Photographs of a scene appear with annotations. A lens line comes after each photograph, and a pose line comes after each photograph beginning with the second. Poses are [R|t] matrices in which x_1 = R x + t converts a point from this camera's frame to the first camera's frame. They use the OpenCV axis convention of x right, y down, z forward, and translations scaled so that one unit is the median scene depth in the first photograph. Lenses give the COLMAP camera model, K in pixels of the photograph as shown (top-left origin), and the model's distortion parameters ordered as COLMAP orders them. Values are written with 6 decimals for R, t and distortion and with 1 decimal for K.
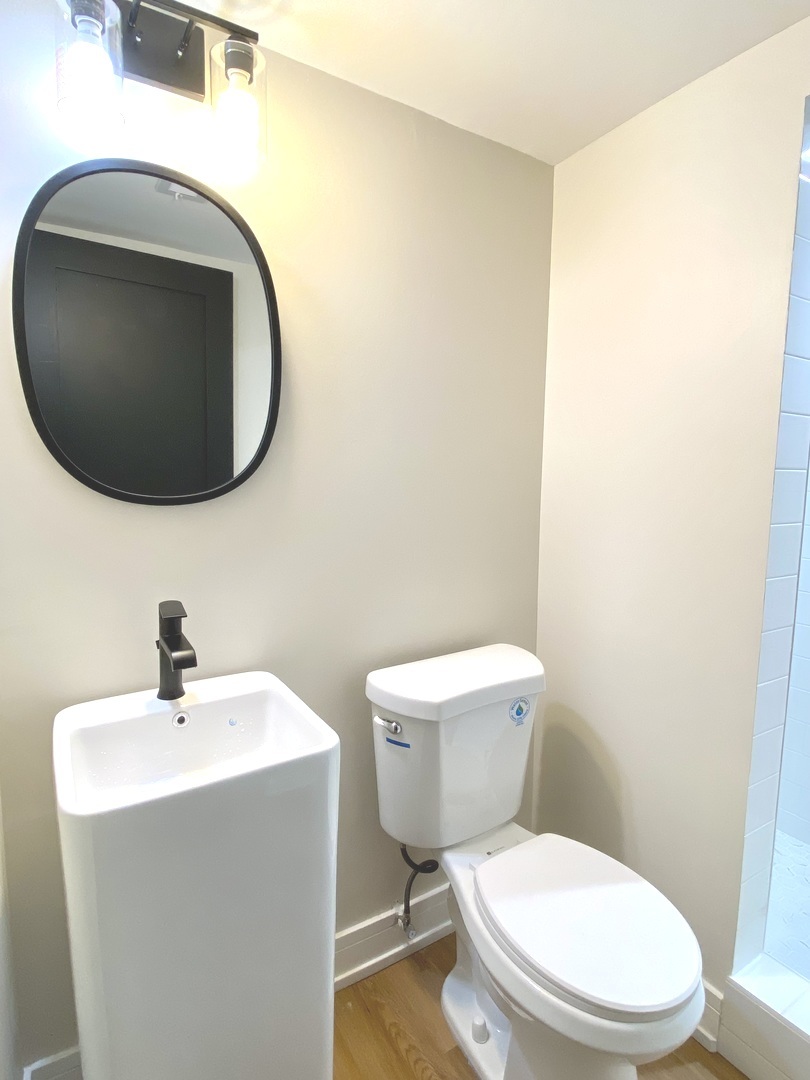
lens RADIAL K [[567.1, 0, 402.1], [0, 567.1, 537.7], [0, 0, 1]] dist [0.022738, -0.026345]
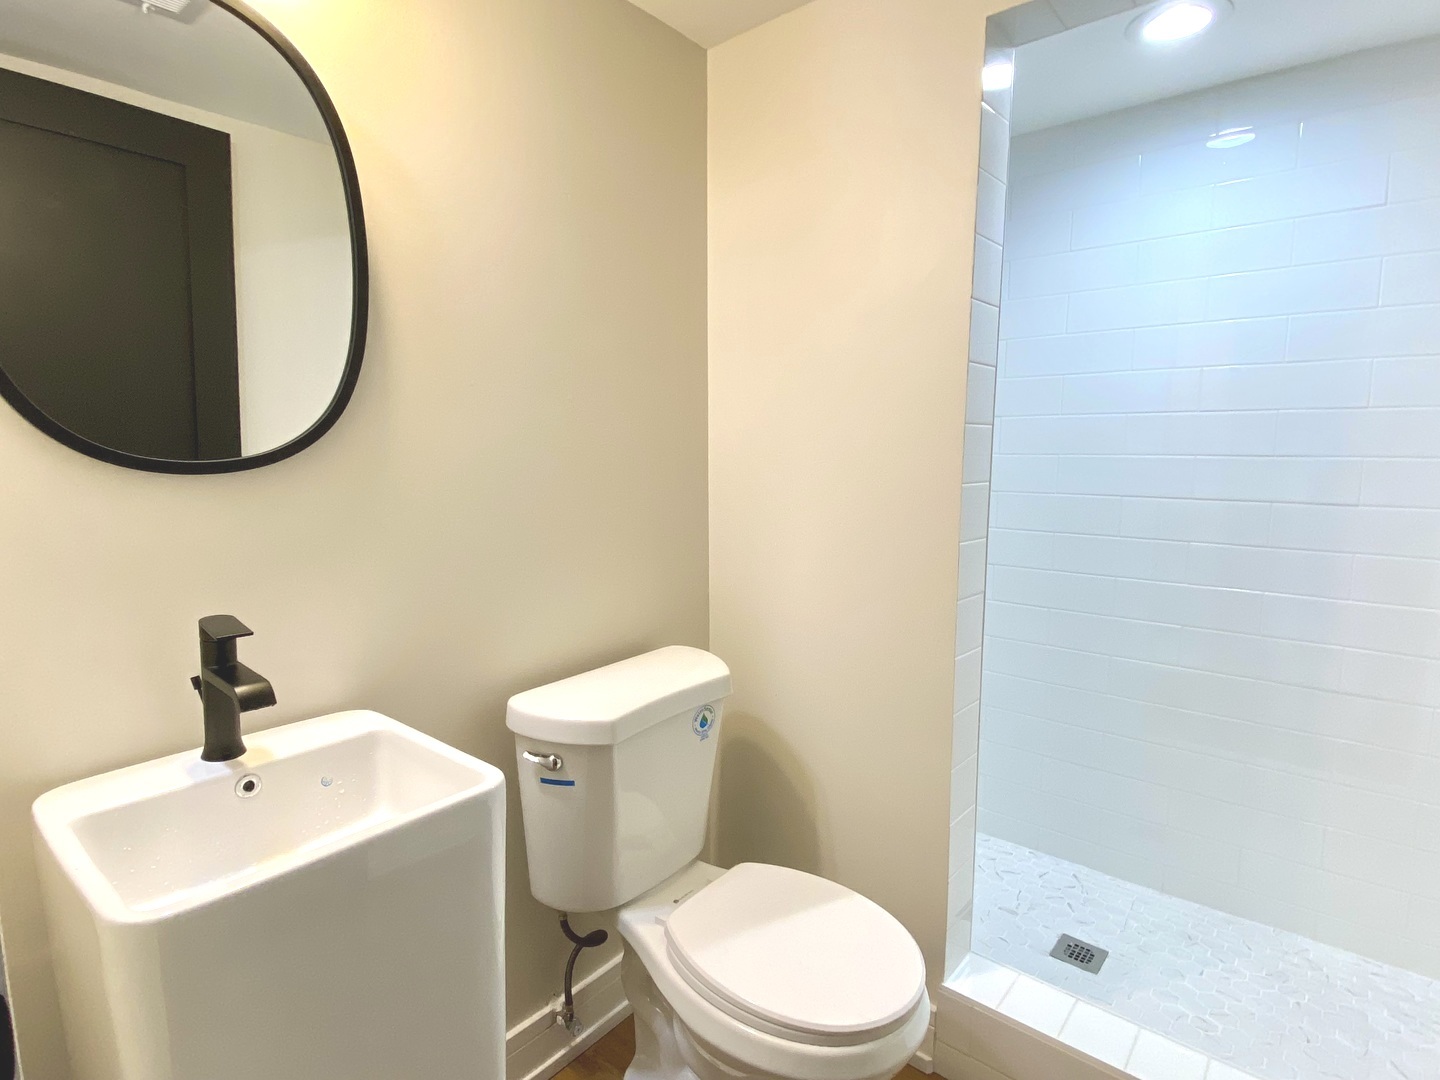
lens RADIAL K [[756.1, 0, 720.2], [0, 756.1, 544.6], [0, 0, 1]] dist [0.022738, -0.026345]
pose [[0.946454, -0.046752, 0.319437, -0.111749], [0.042251, 0.998886, 0.021012, 0.030268], [-0.320063, -0.006391, 0.947375, -0.036095]]
